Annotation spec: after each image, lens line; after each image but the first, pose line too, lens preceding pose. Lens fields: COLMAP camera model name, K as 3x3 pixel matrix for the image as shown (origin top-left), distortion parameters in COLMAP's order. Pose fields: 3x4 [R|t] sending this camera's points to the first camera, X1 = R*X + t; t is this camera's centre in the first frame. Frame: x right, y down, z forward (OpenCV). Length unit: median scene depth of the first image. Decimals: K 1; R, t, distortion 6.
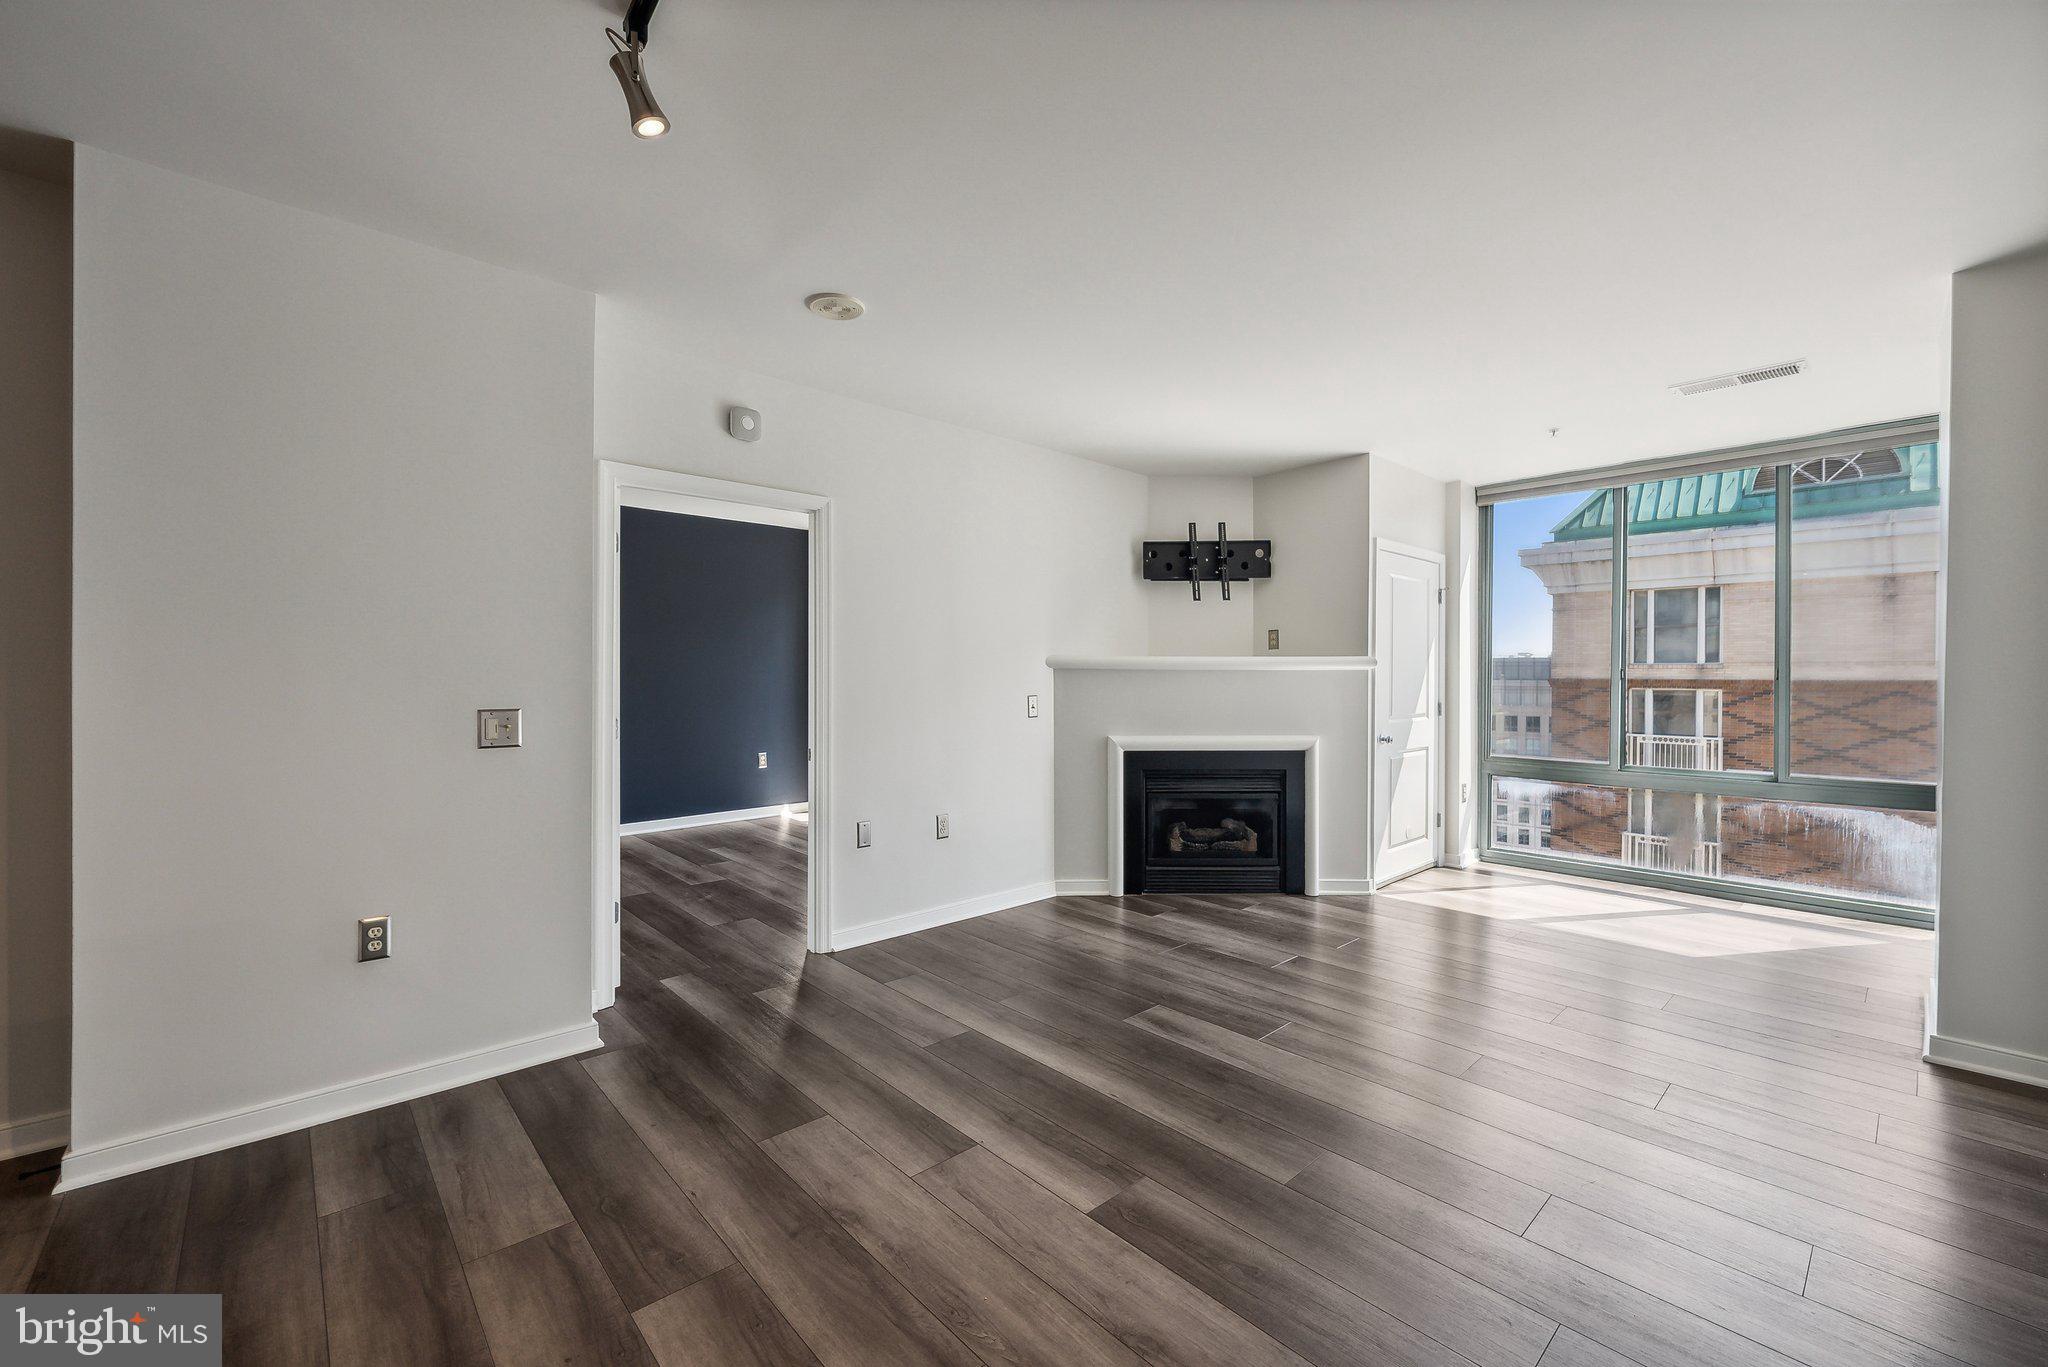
lens RADIAL K [[822.7, 0, 1018.8], [0, 822.7, 681.3], [0, 0, 1]] dist [-0.005551, 0.000410]
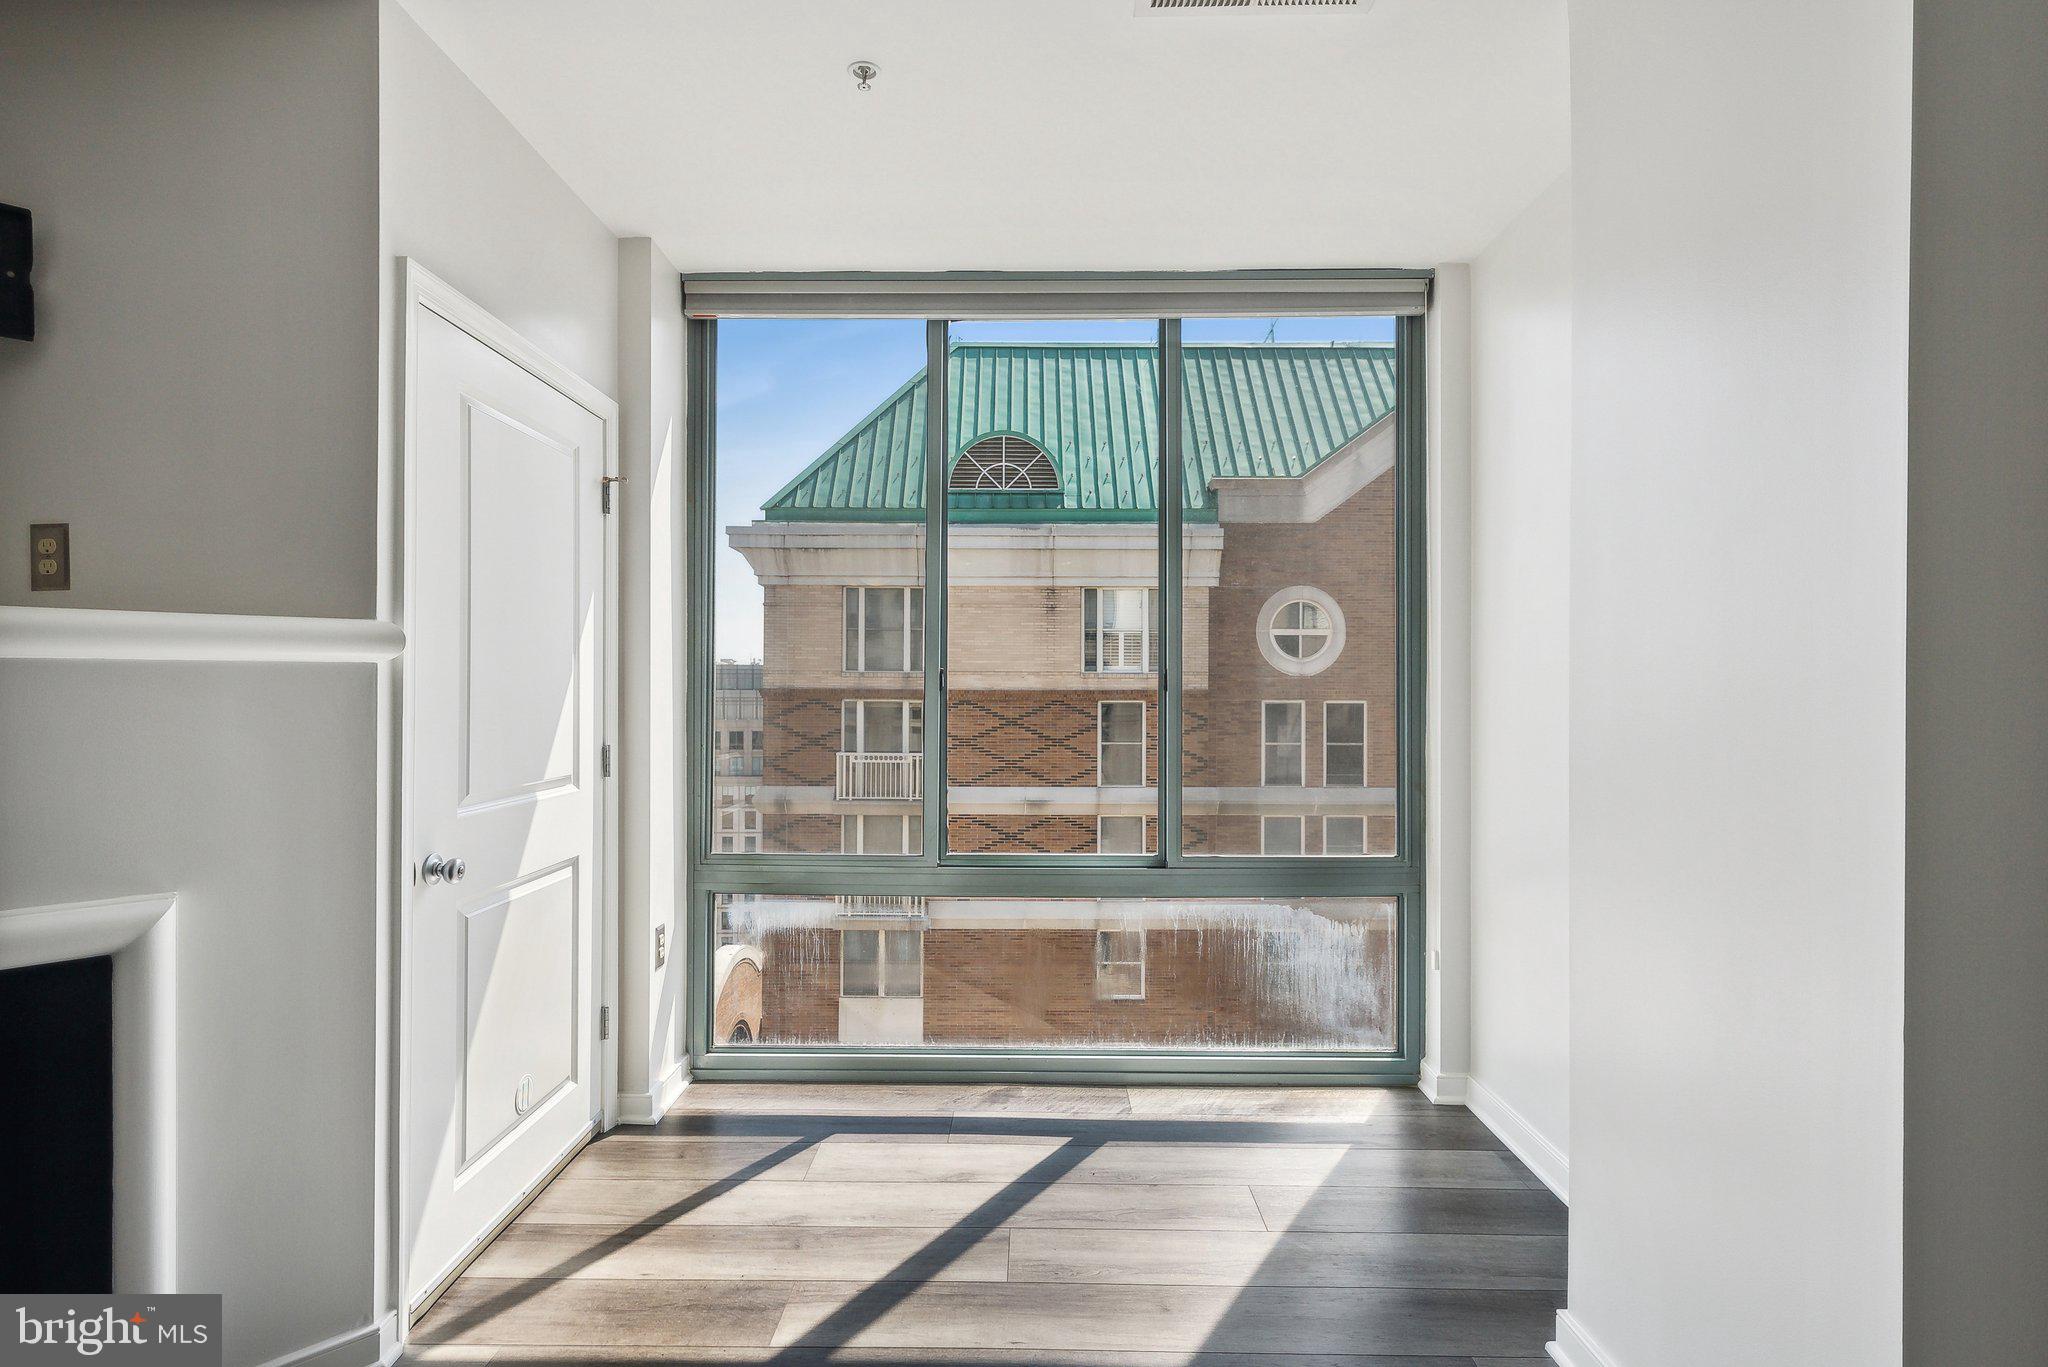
lens RADIAL K [[1054.6, 0, 1019.4], [0, 1054.6, 685.1], [0, 0, 1]] dist [0.005348, -0.001942]
pose [[0.680604, 0.001012, 0.732651, 0.290994], [0.004171, 0.999977, -0.005256, -0.001882], [-0.732639, 0.006633, 0.680585, 0.531463]]
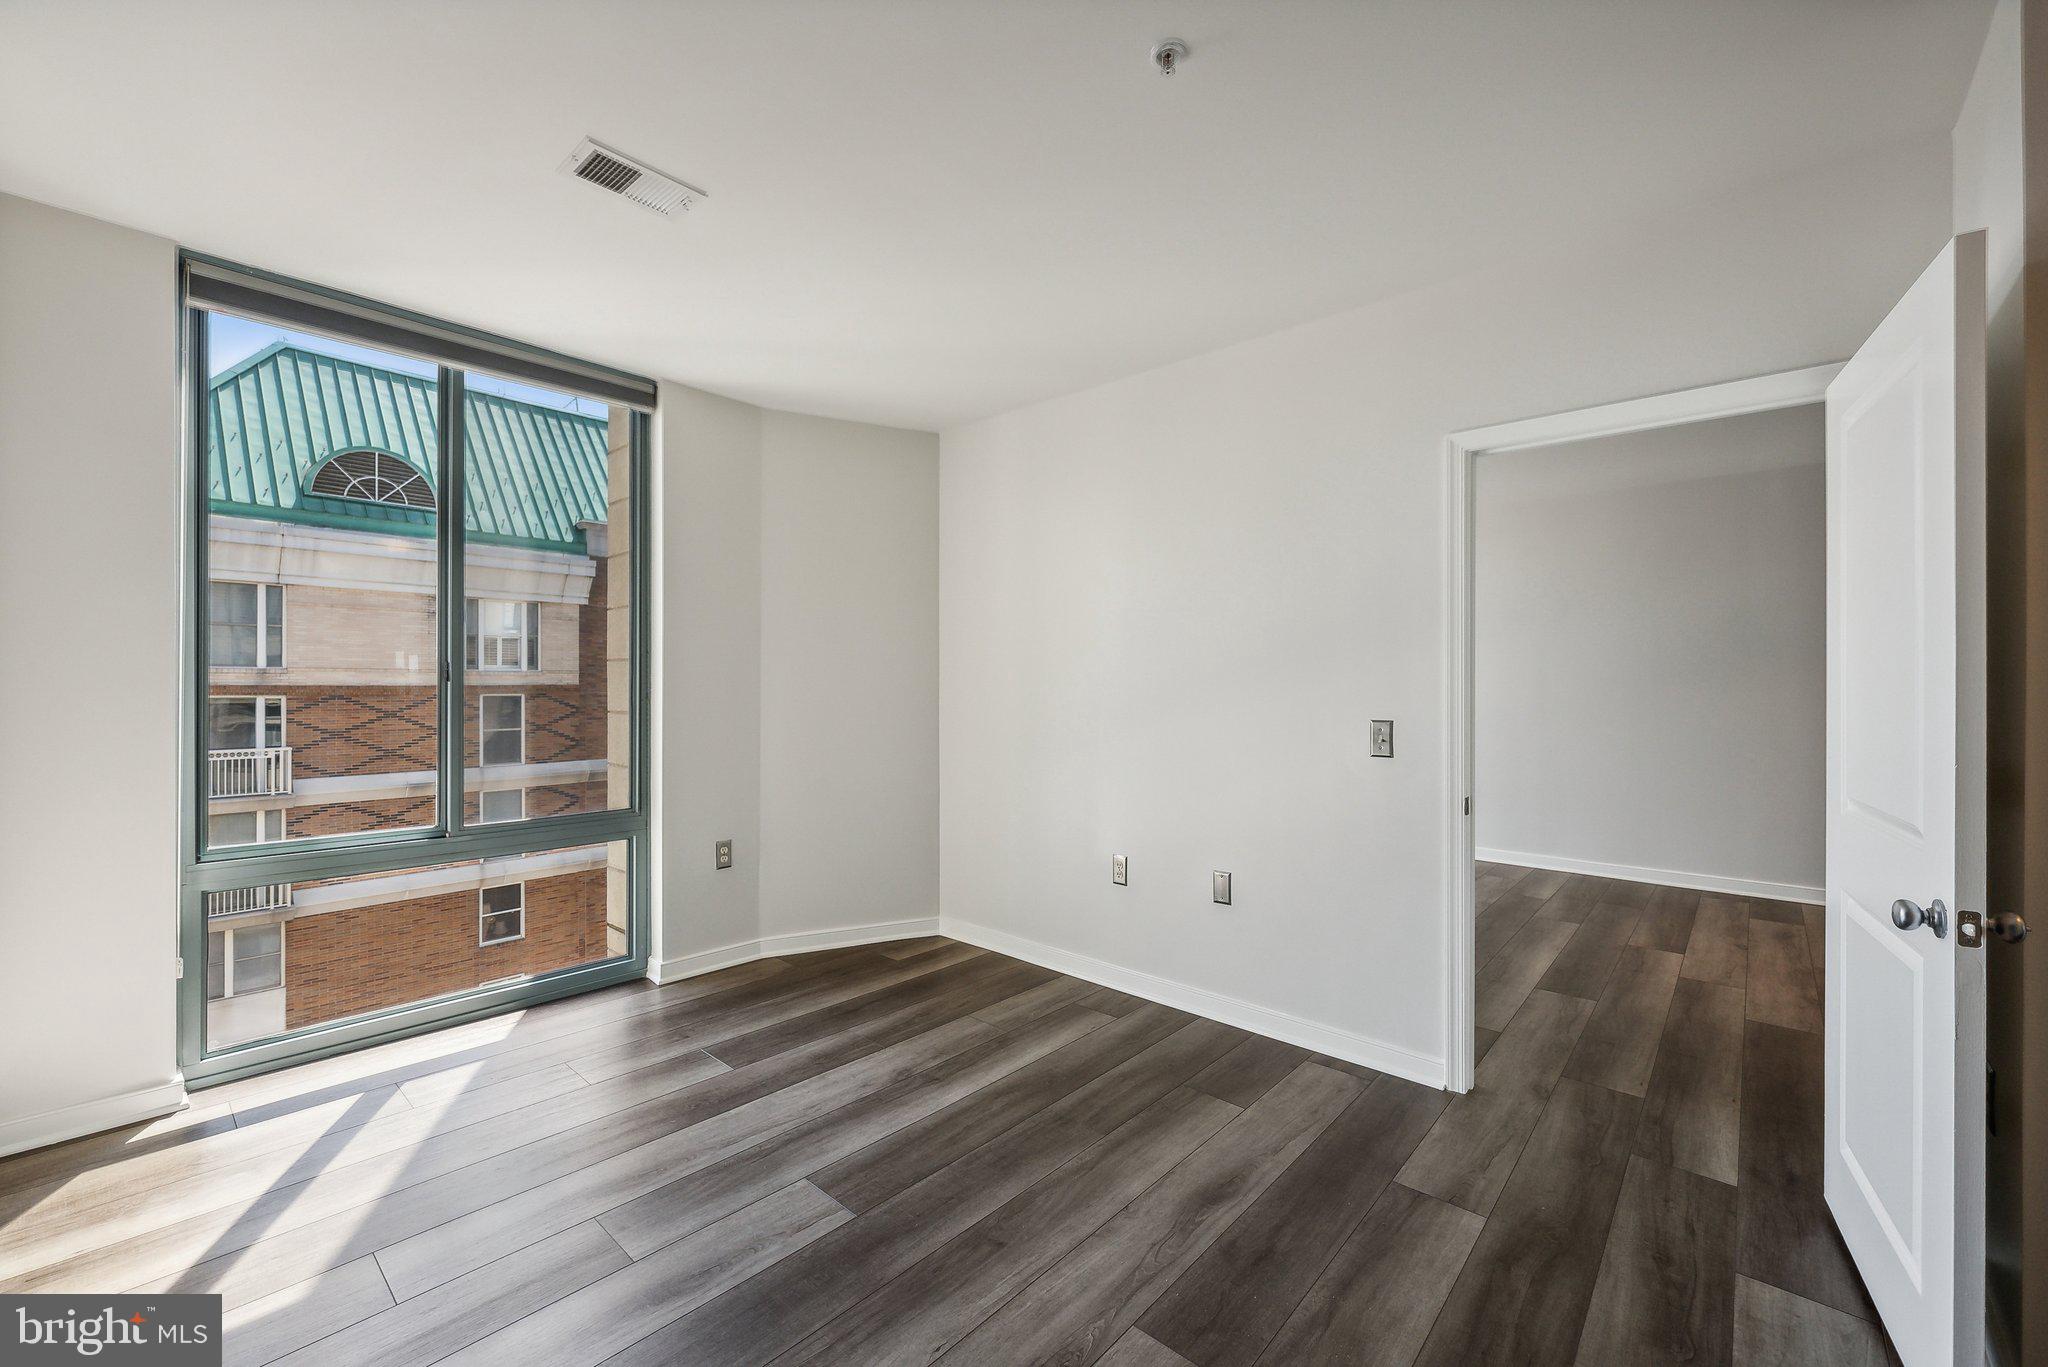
lens RADIAL K [[822.7, 0, 1020.3], [0, 822.7, 686.0], [0, 0, 1]] dist [-0.005551, 0.000410]
pose [[-0.099840, -0.004933, 0.994991, -0.711515], [0.003661, 0.999979, 0.005325, -0.013647], [-0.994997, 0.004174, -0.099820, 1.140448]]
